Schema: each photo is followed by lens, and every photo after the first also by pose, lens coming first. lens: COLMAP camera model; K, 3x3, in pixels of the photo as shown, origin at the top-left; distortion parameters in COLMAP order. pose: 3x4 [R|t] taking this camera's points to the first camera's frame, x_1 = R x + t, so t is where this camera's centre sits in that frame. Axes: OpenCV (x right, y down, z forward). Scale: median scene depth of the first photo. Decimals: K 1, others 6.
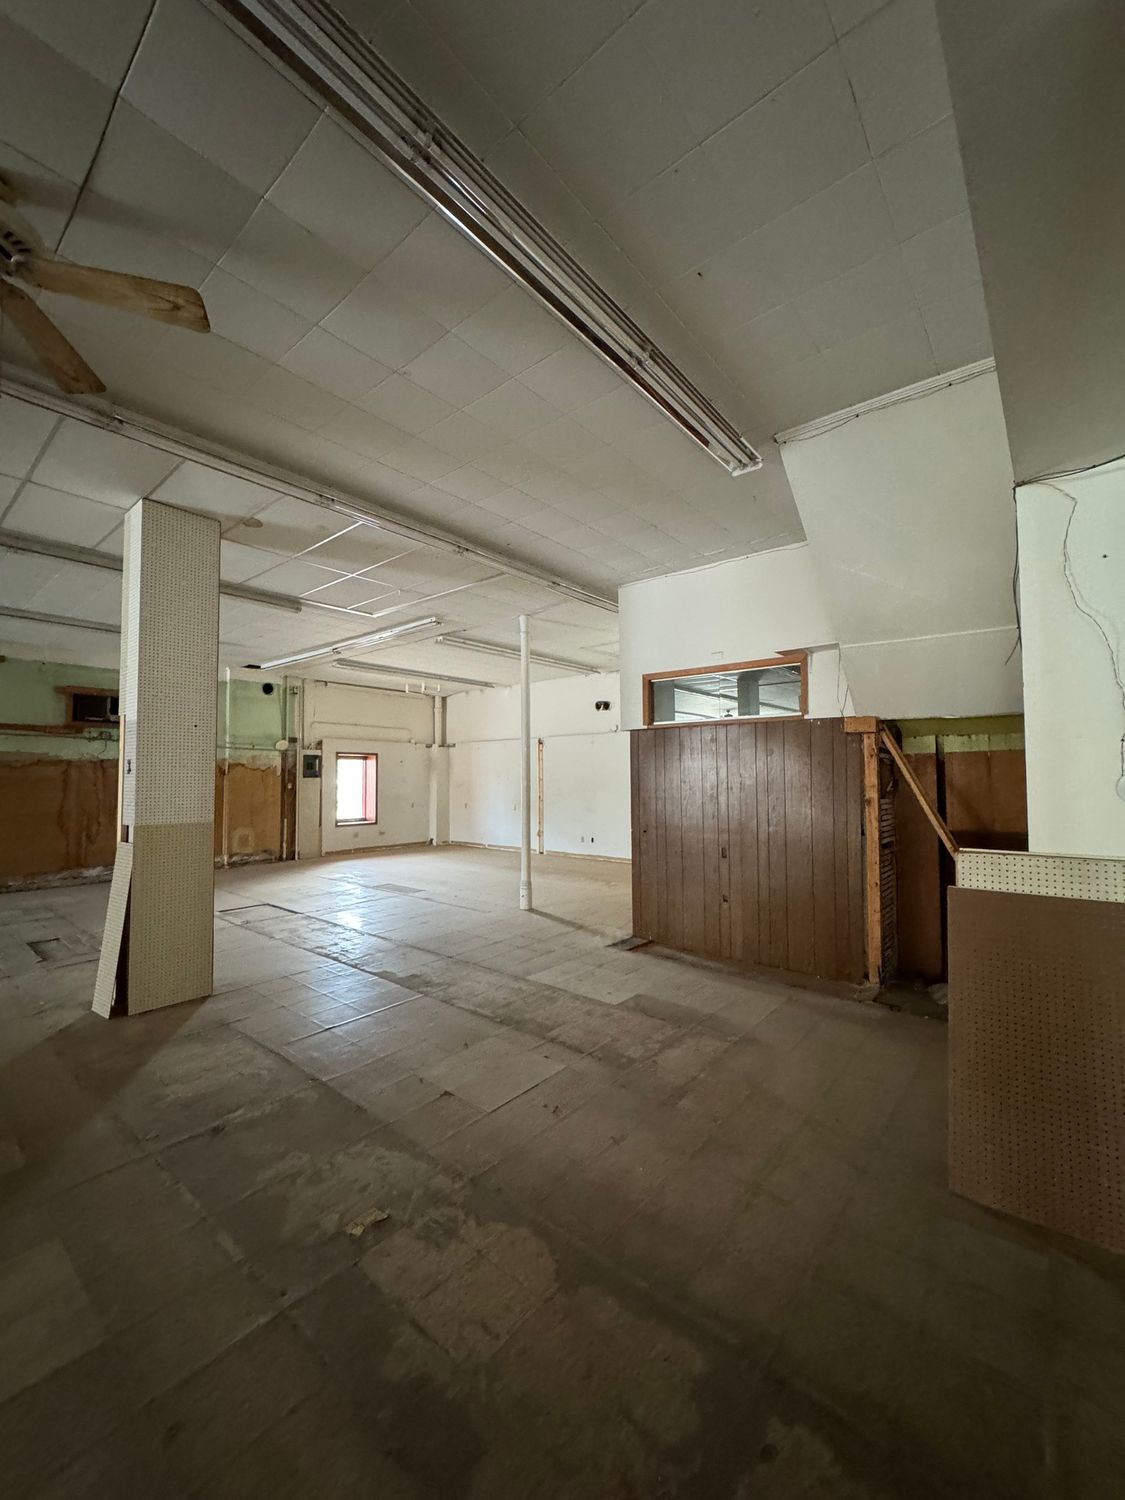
lens RADIAL K [[595.4, 0, 565.4], [0, 595.4, 749.0], [0, 0, 1]] dist [-0.004140, 0.000826]
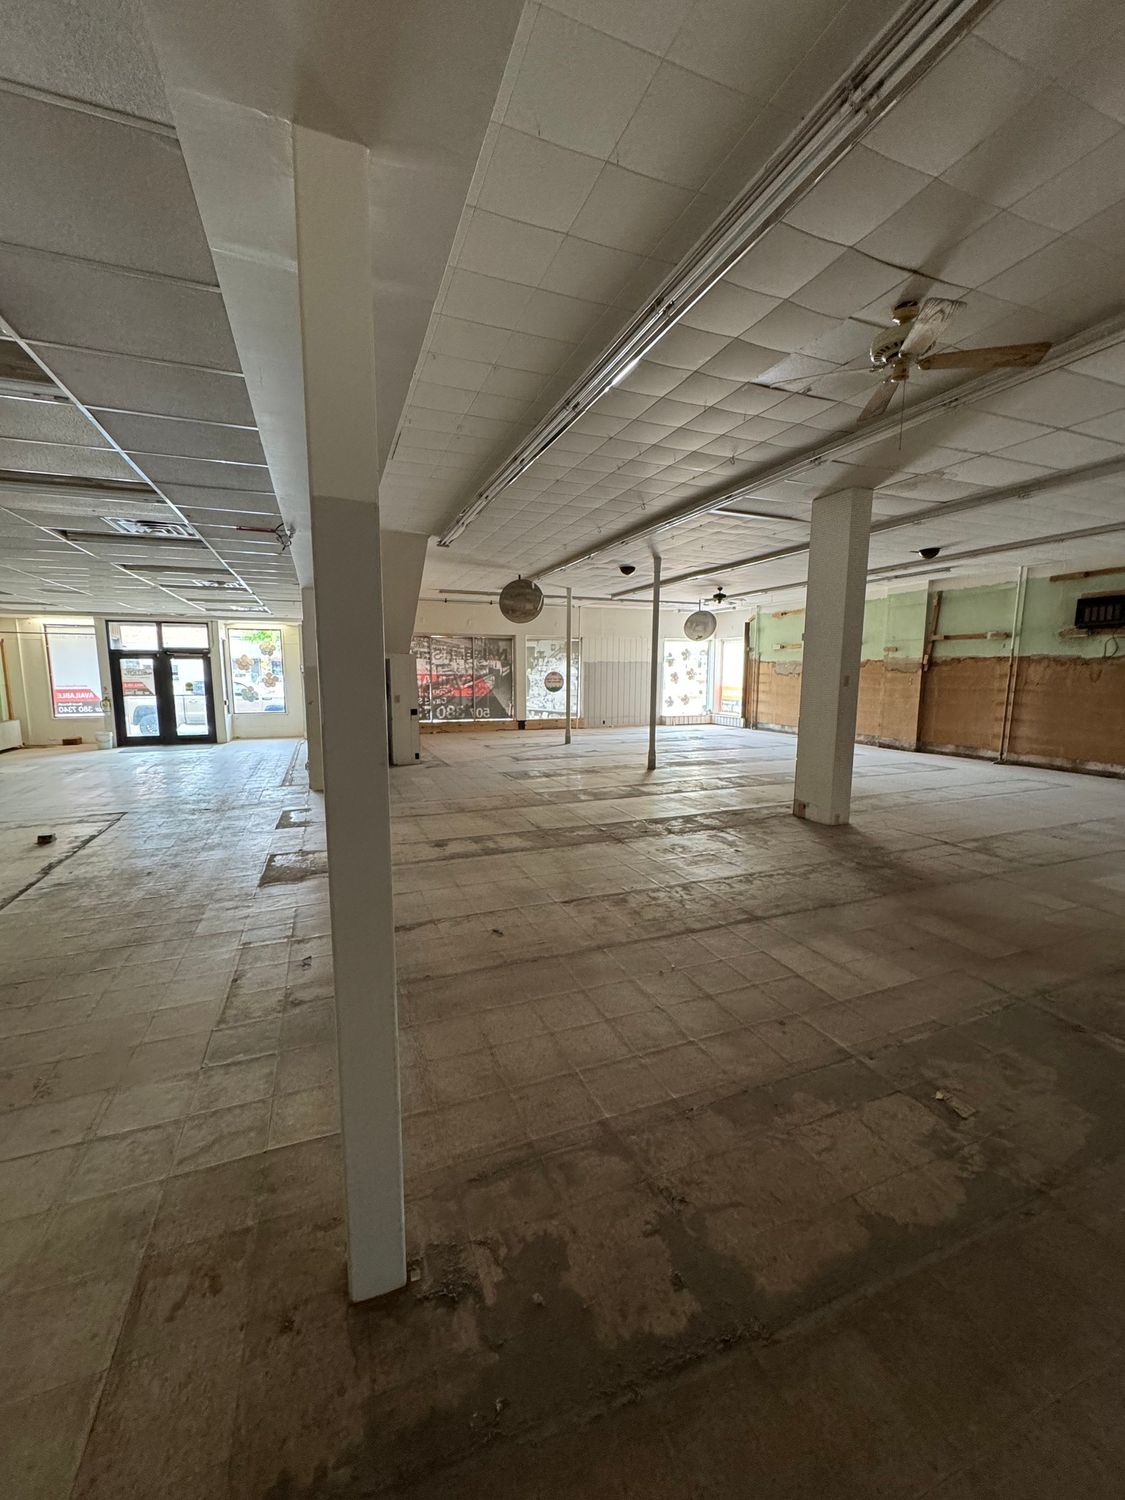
lens RADIAL K [[595.4, 0, 561.3], [0, 595.4, 753.5], [0, 0, 1]] dist [-0.004140, 0.000826]
pose [[-0.484197, 0.125247, -0.865948, 0.928325], [0.035562, 0.991701, 0.123550, -0.003091], [0.874236, 0.029028, -0.484633, 0.928137]]
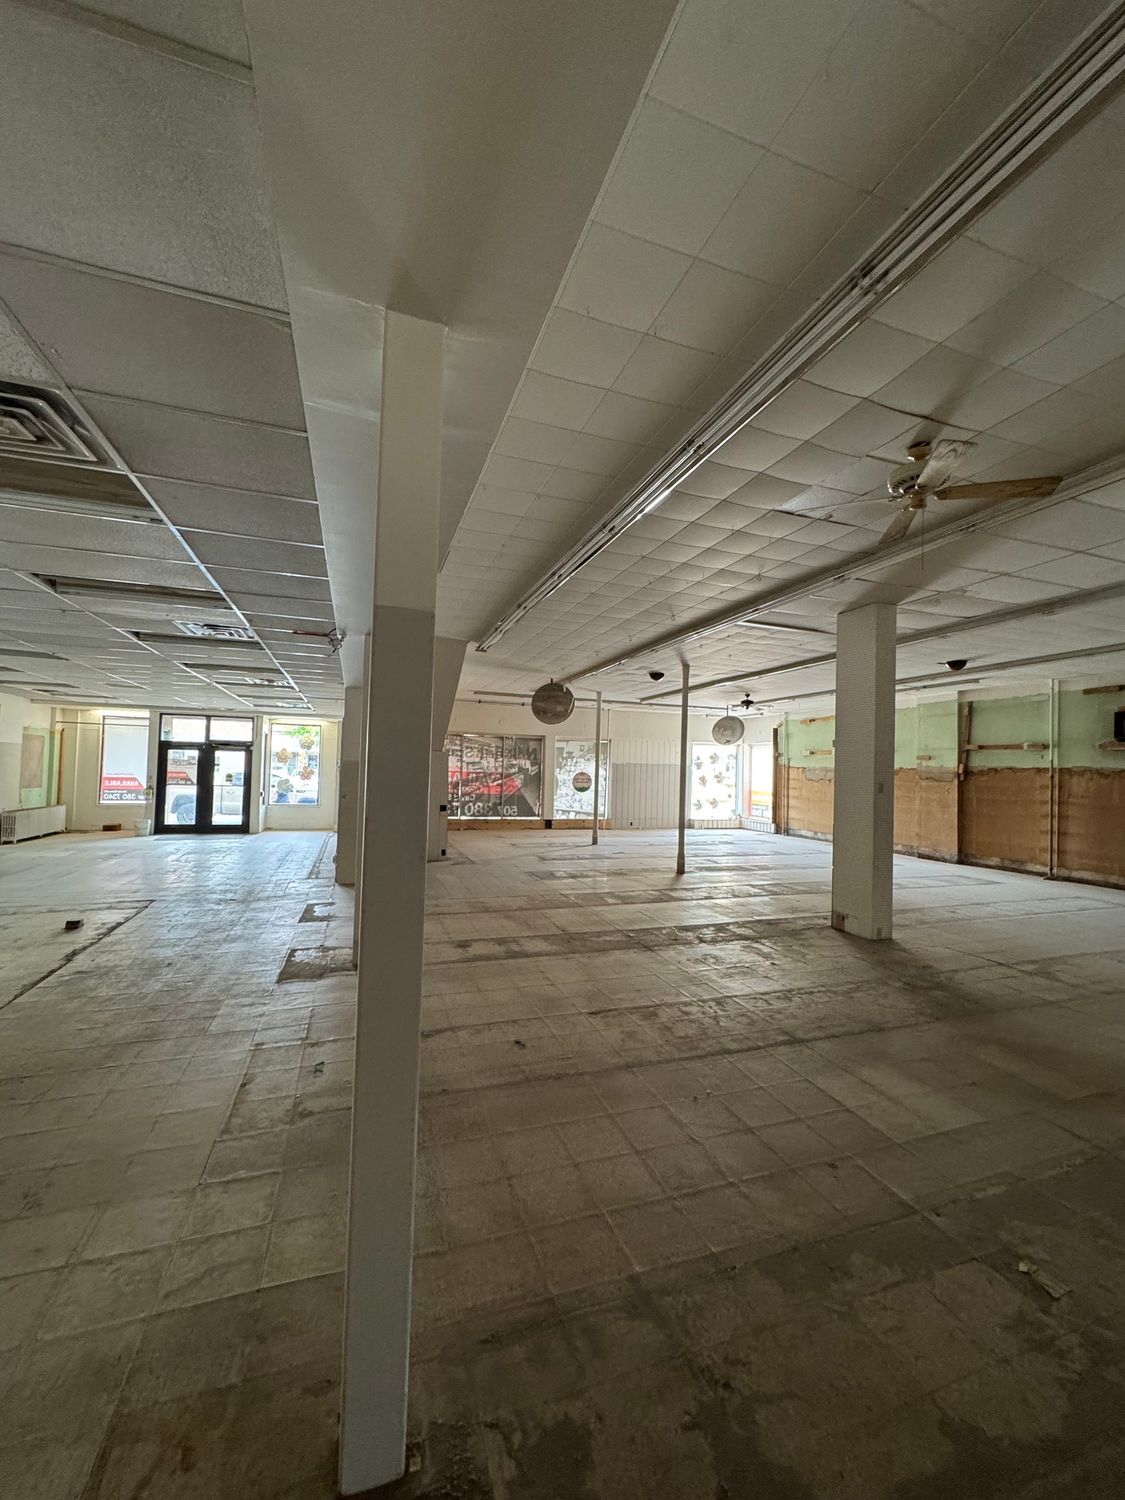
lens RADIAL K [[595.4, 0, 561.0], [0, 595.4, 753.5], [0, 0, 1]] dist [-0.004140, 0.000826]
pose [[-0.523955, -0.032351, -0.851131, 0.941658], [0.010552, 0.998955, -0.044465, -0.002596], [0.851681, -0.032279, -0.523066, 0.917698]]
